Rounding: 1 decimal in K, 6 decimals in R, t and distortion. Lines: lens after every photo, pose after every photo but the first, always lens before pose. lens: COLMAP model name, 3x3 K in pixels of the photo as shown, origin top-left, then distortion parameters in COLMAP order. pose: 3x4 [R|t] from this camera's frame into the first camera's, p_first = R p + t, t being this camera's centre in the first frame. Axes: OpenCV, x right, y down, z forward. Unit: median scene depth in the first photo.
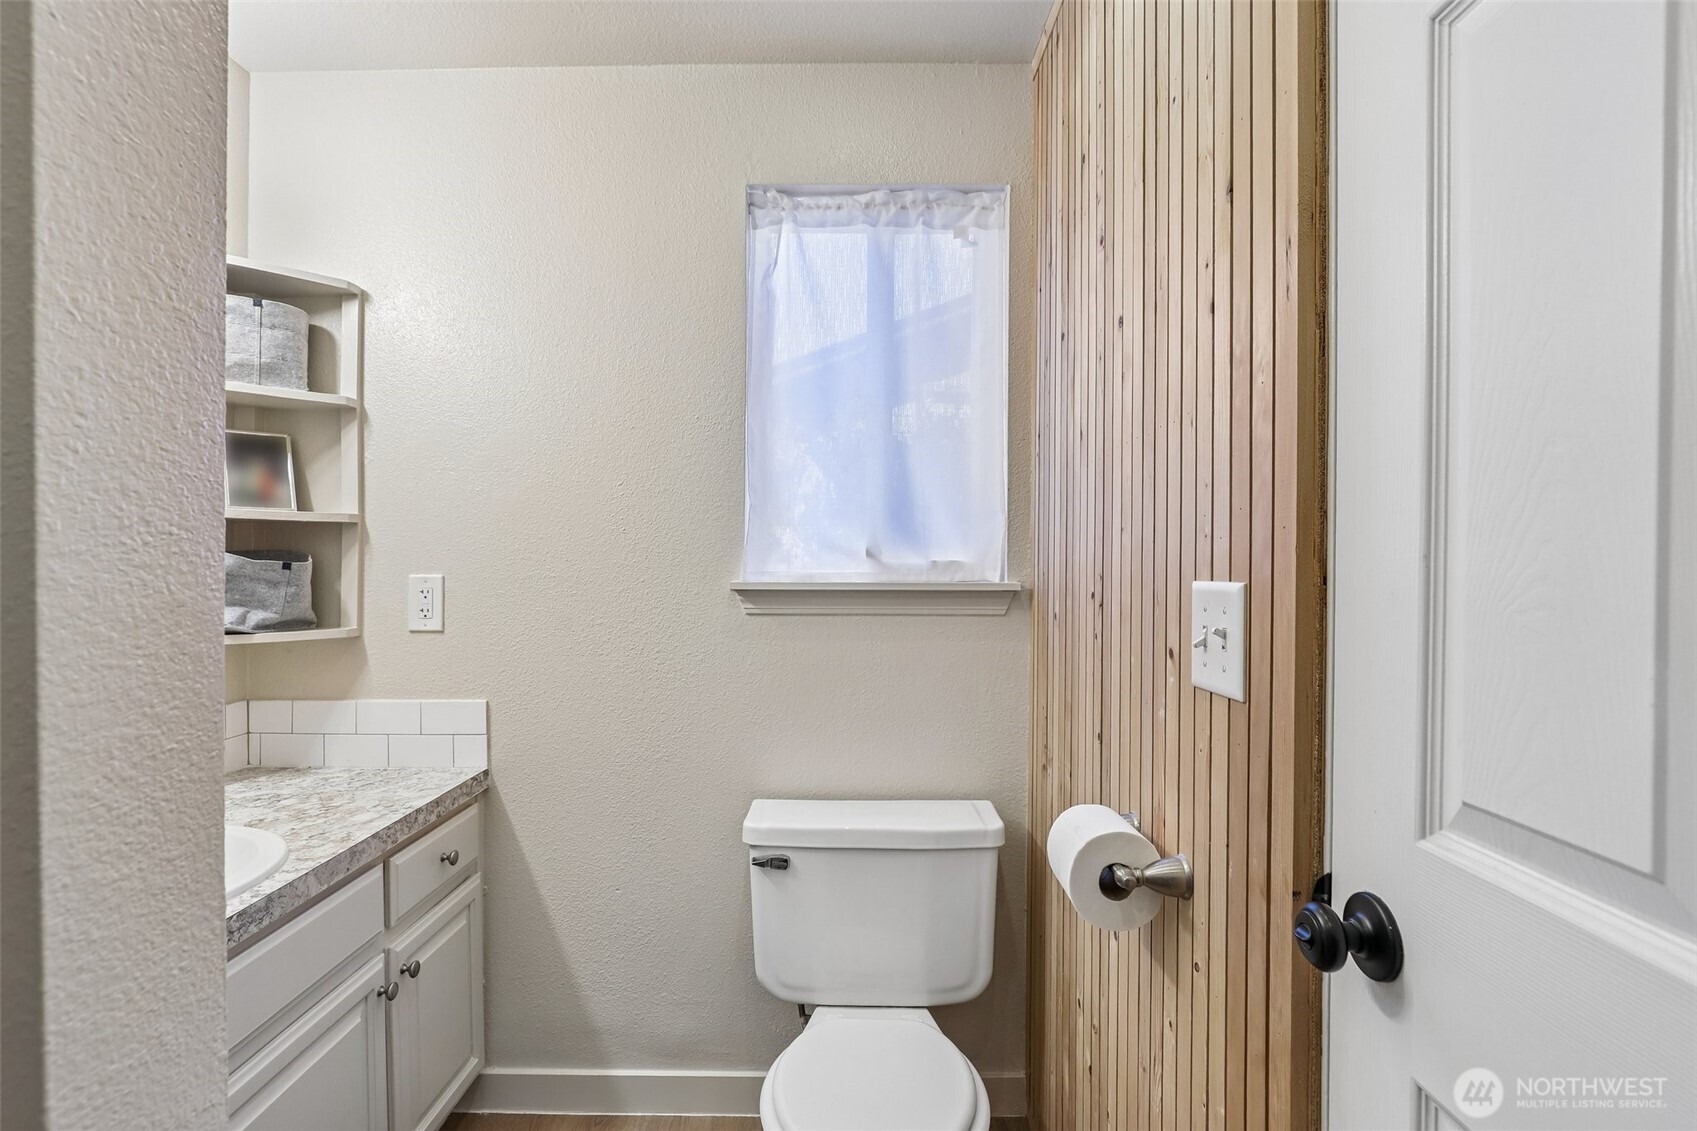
lens RADIAL K [[801.4, 0, 846.8], [0, 801.4, 567.4], [0, 0, 1]] dist [-0.002044, -0.000105]
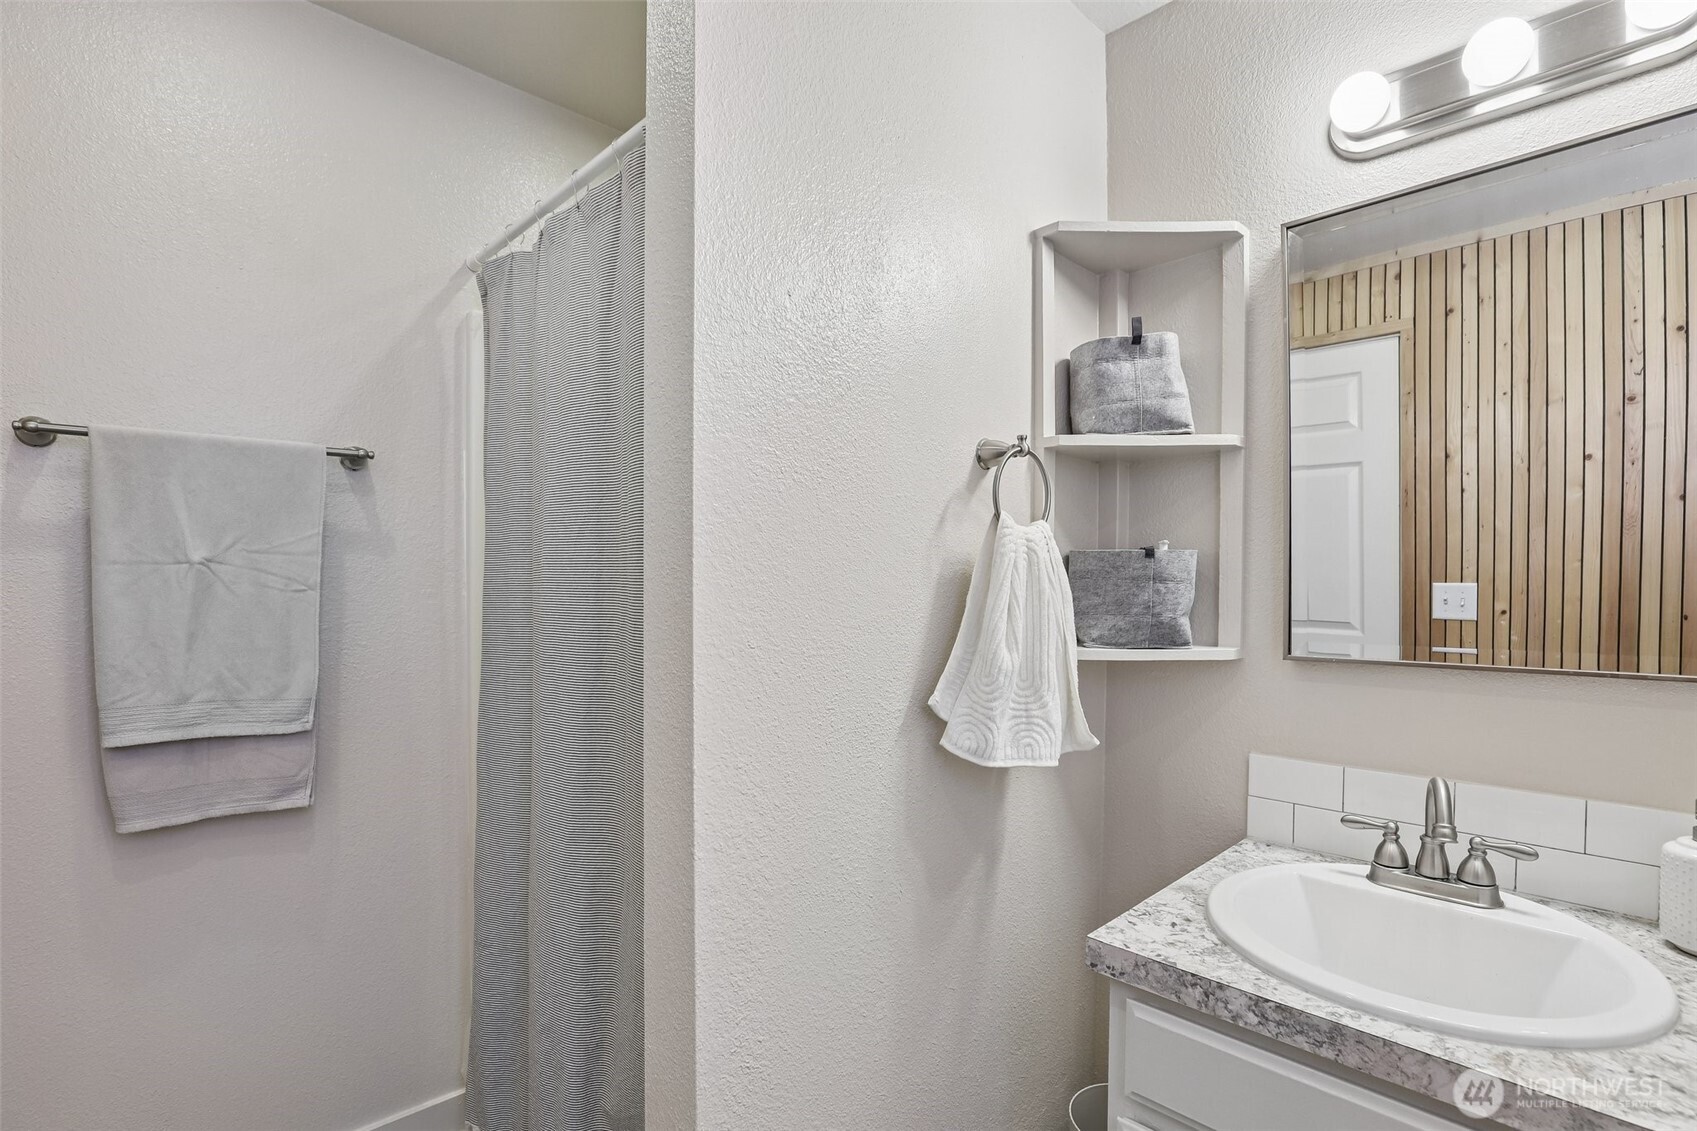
lens RADIAL K [[801.4, 0, 848.8], [0, 801.4, 573.7], [0, 0, 1]] dist [-0.002044, -0.000105]
pose [[-0.709371, -0.003188, -0.704828, 0.136267], [-0.003407, 0.999994, -0.001094, -0.011480], [0.704827, 0.001626, -0.709378, 1.212344]]
